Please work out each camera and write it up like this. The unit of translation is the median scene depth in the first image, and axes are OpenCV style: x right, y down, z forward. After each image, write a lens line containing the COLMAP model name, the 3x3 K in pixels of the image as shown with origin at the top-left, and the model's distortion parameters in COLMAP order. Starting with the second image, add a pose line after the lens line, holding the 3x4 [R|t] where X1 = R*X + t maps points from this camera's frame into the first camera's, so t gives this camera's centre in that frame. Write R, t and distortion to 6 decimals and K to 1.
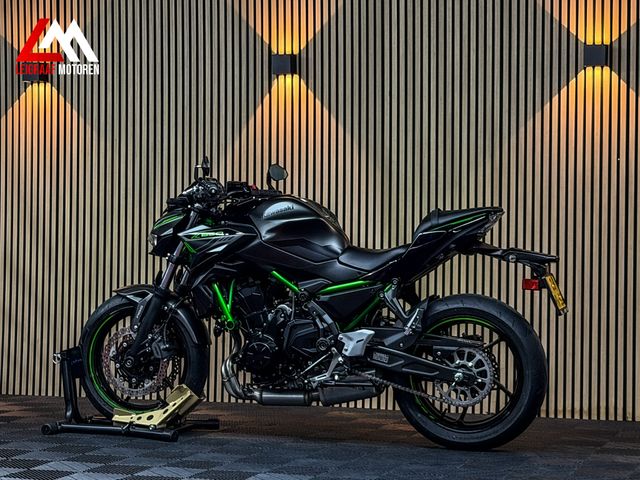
lens RADIAL K [[1432.9, 0, 320.0], [0, 1432.9, 240.0], [0, 0, 1]] dist [0.085372, 0.609968]
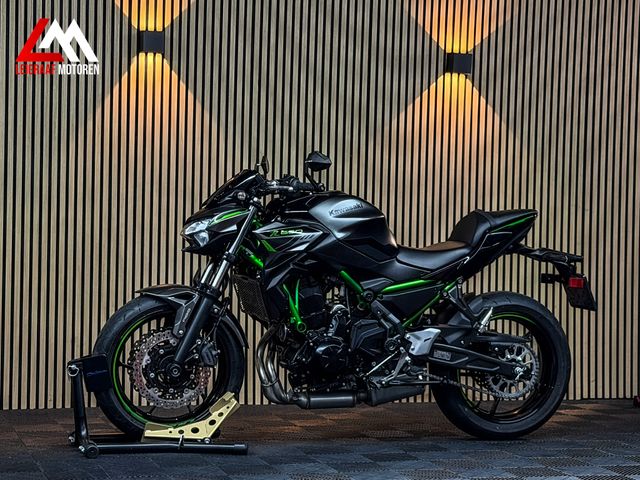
lens RADIAL K [[1432.9, 0, 320.0], [0, 1432.9, 240.0], [0, 0, 1]] dist [0.085372, 0.609968]
pose [[0.811843, 0.005009, 0.583854, -0.610008], [-0.018804, 0.999669, 0.017571, -0.015686], [-0.583573, -0.025244, 0.811668, 0.222701]]
